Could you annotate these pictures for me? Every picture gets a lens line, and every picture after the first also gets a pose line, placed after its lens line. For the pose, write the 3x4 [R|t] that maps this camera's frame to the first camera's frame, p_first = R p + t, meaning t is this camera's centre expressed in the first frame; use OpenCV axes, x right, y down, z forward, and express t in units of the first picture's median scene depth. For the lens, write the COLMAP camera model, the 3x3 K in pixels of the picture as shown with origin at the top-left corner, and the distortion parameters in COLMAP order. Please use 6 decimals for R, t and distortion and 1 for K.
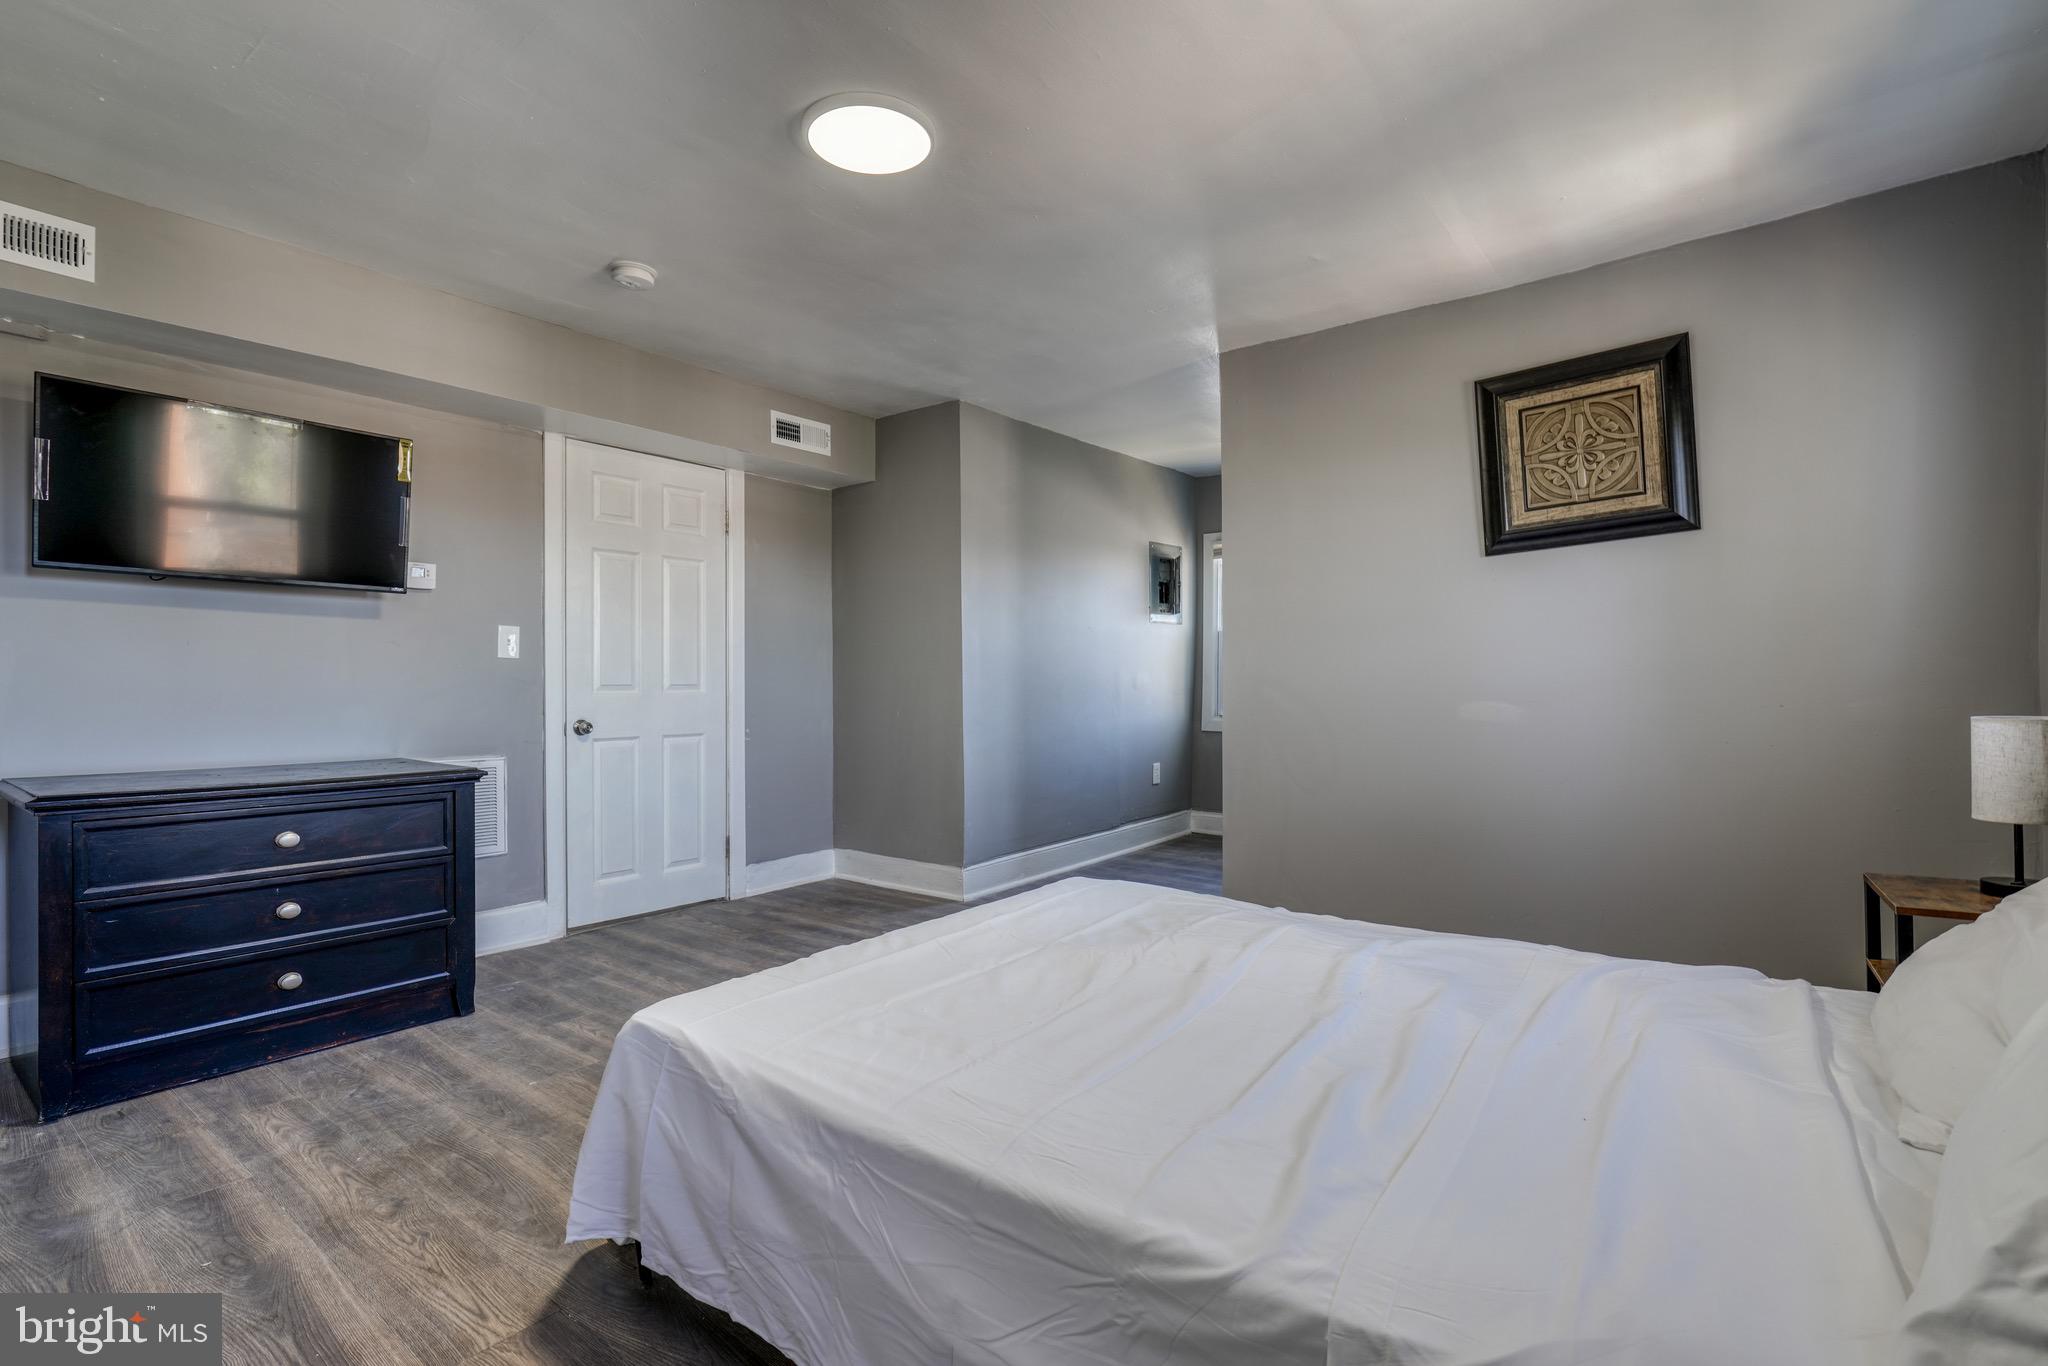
lens RADIAL K [[922.0, 0, 1018.6], [0, 922.0, 666.4], [0, 0, 1]] dist [-0.018507, 0.007160]
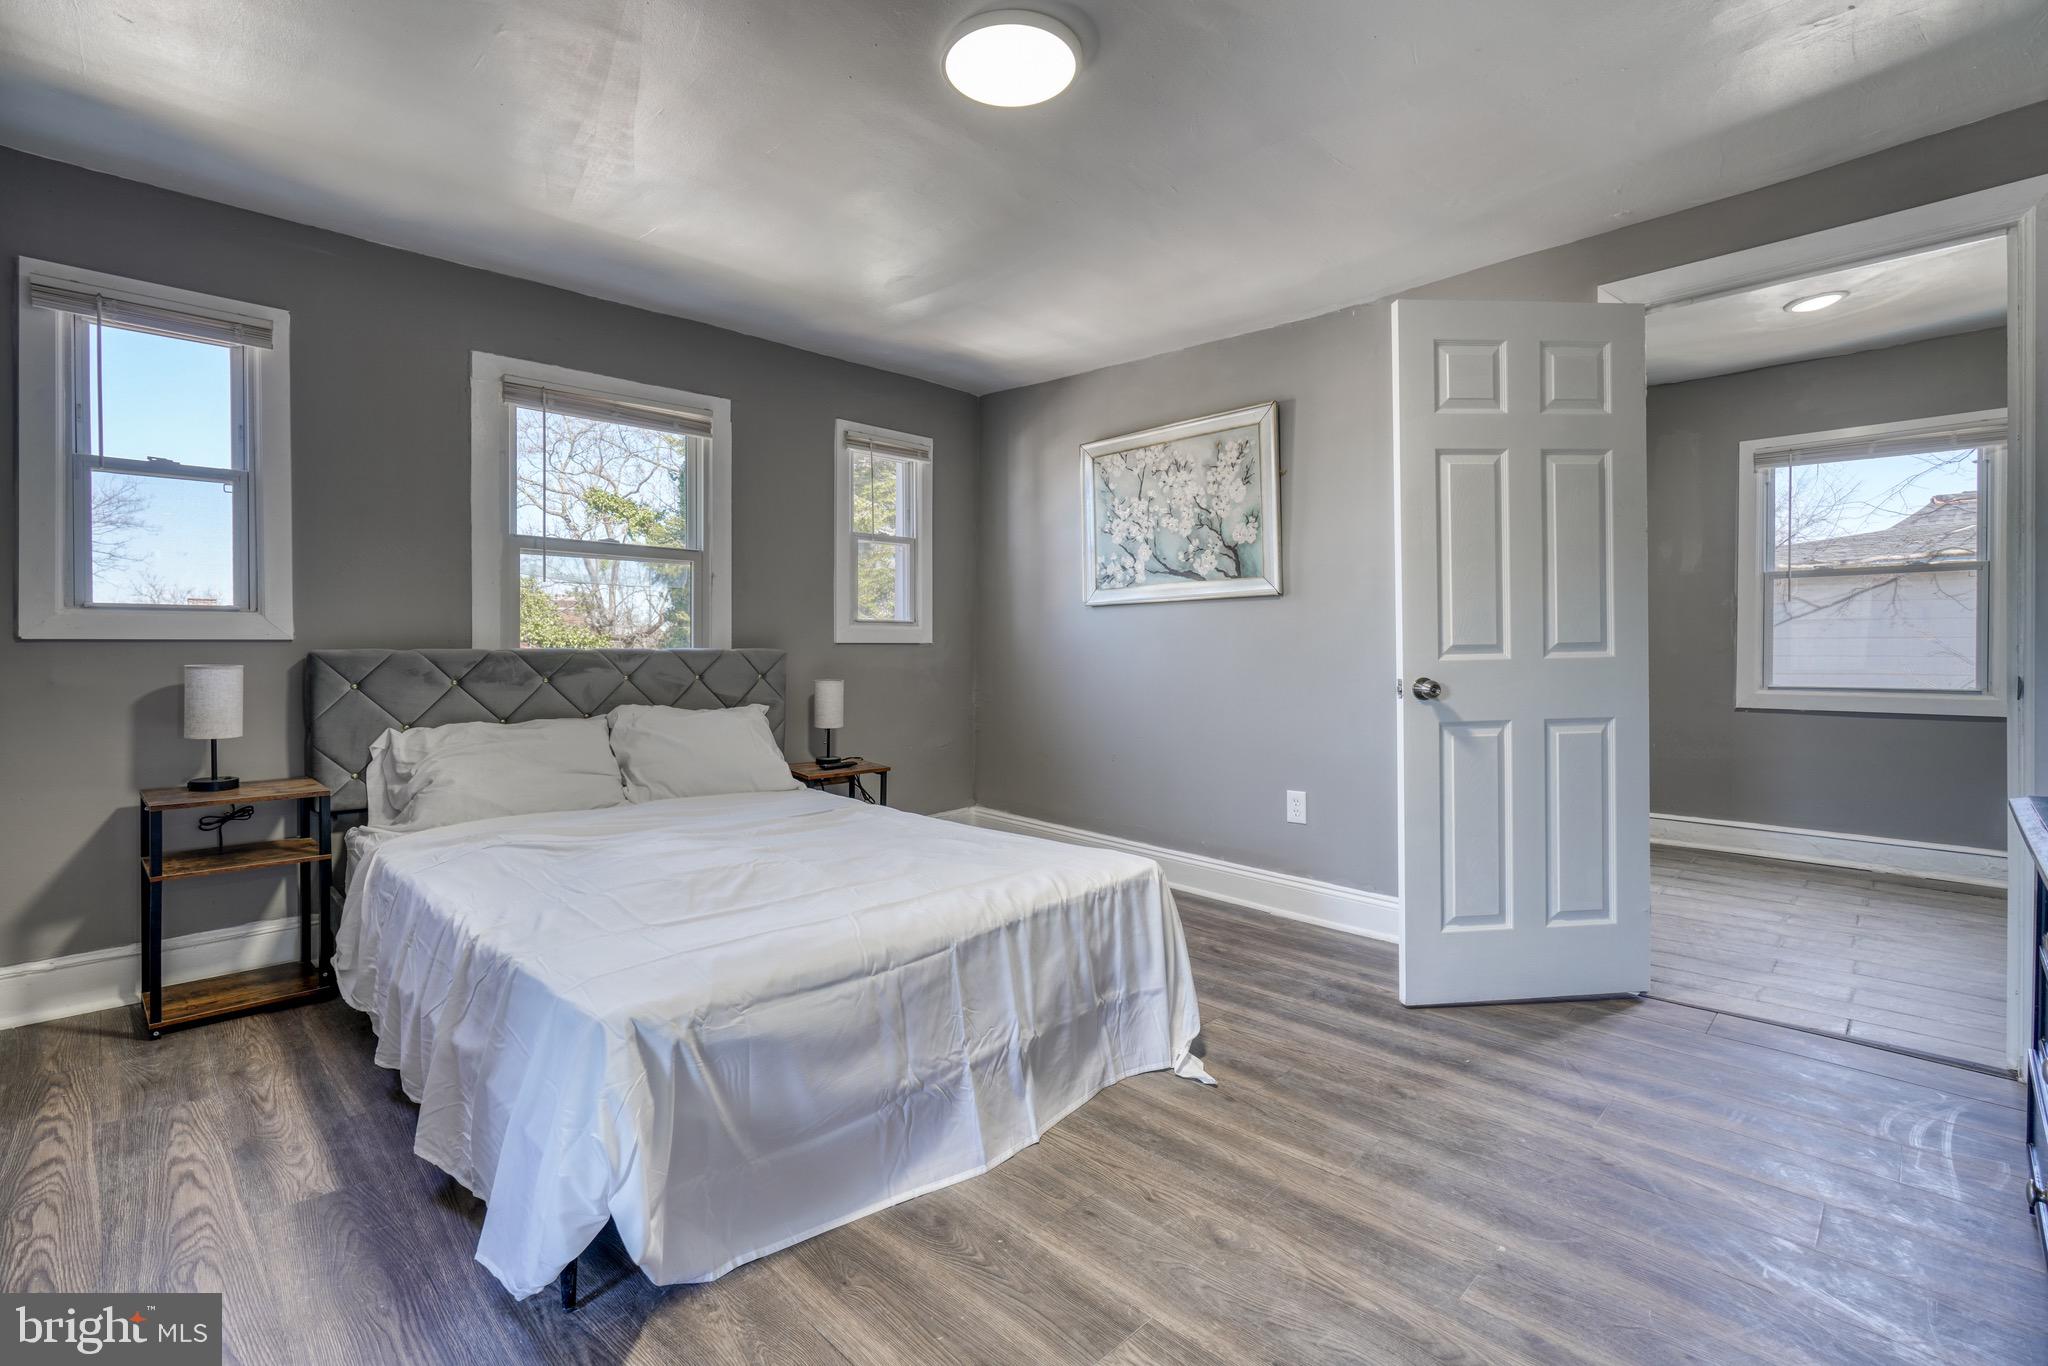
lens RADIAL K [[922.0, 0, 1018.6], [0, 922.0, 666.4], [0, 0, 1]] dist [-0.018507, 0.007160]
pose [[-0.981379, -0.007823, 0.191923, -0.373289], [-0.019256, 0.998144, -0.057776, 0.109859], [-0.191115, -0.060396, -0.979708, 2.005021]]
